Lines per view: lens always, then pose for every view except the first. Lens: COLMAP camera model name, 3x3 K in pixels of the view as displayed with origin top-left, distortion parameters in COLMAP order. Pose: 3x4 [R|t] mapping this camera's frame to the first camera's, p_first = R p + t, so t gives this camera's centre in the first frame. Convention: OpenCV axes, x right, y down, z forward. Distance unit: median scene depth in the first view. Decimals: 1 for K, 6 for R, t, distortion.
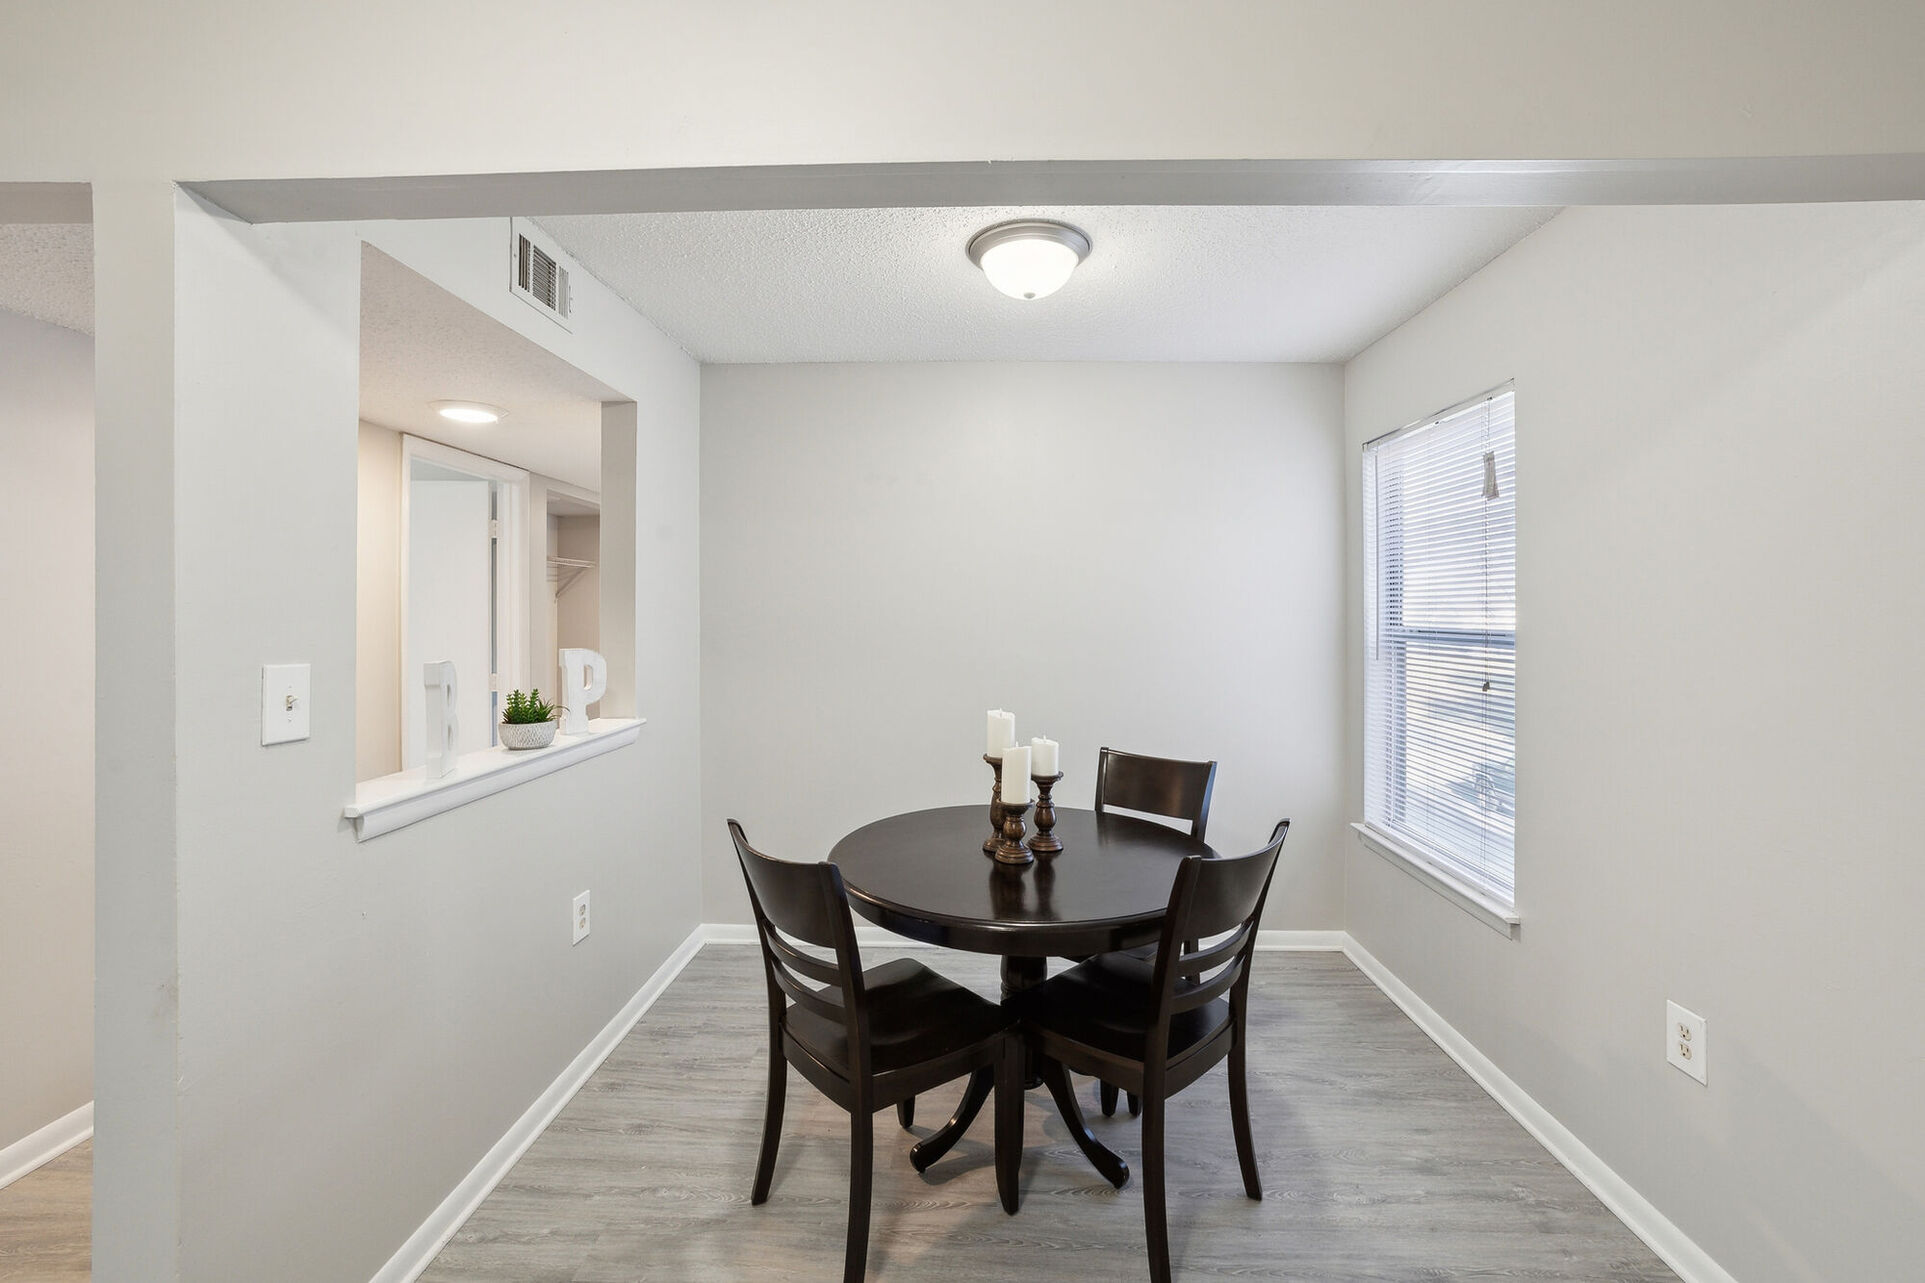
lens RADIAL K [[773.6, 0, 969.1], [0, 773.6, 623.8], [0, 0, 1]] dist [-0.002773, 0.000594]
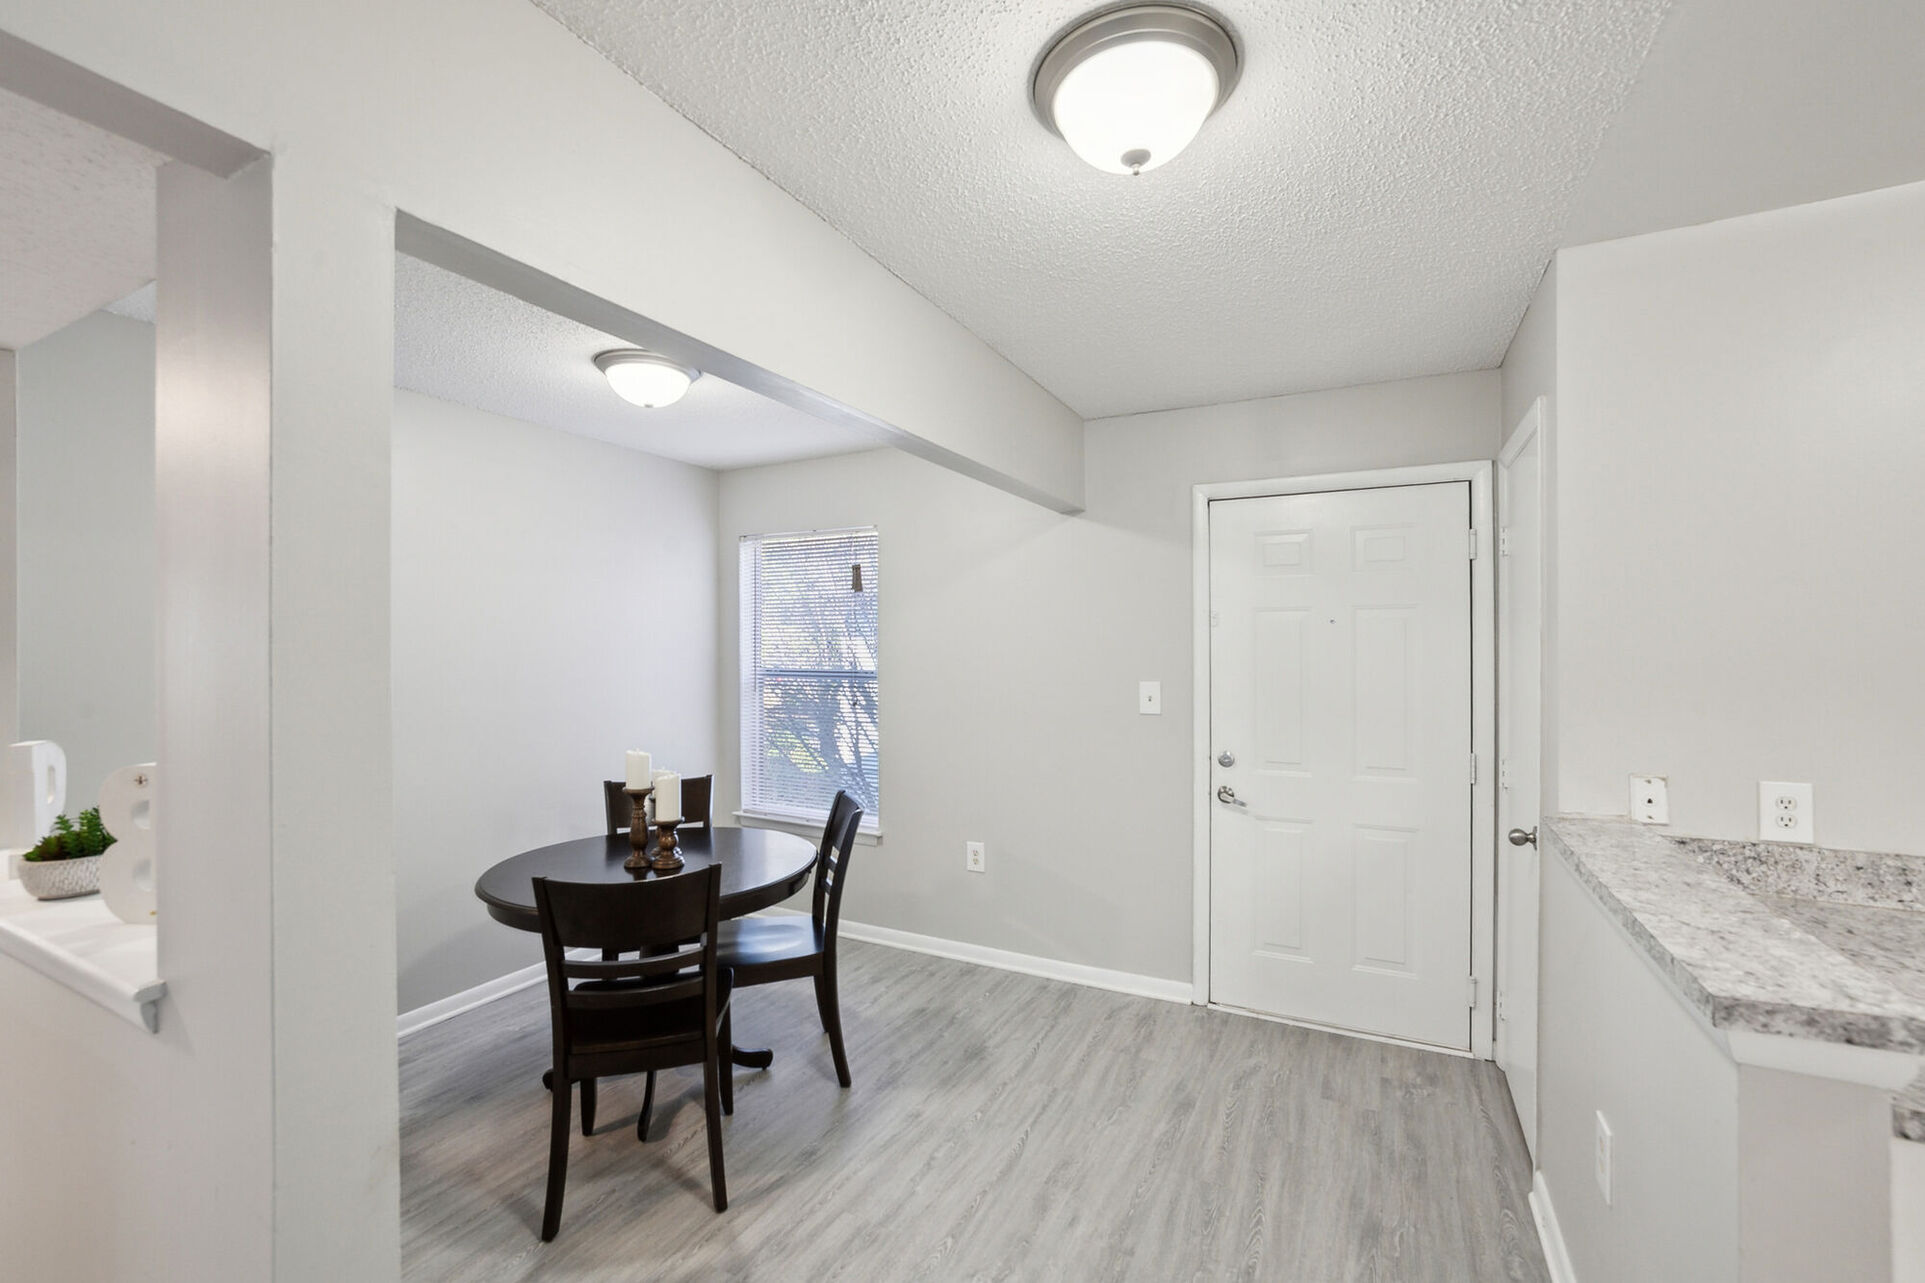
lens RADIAL K [[773.6, 0, 967.8], [0, 773.6, 648.9], [0, 0, 1]] dist [-0.002773, 0.000594]
pose [[0.454011, -0.000697, 0.890996, -0.942168], [0.008236, 0.999960, -0.003415, -0.037919], [-0.890958, 0.008889, 0.453999, 0.016167]]
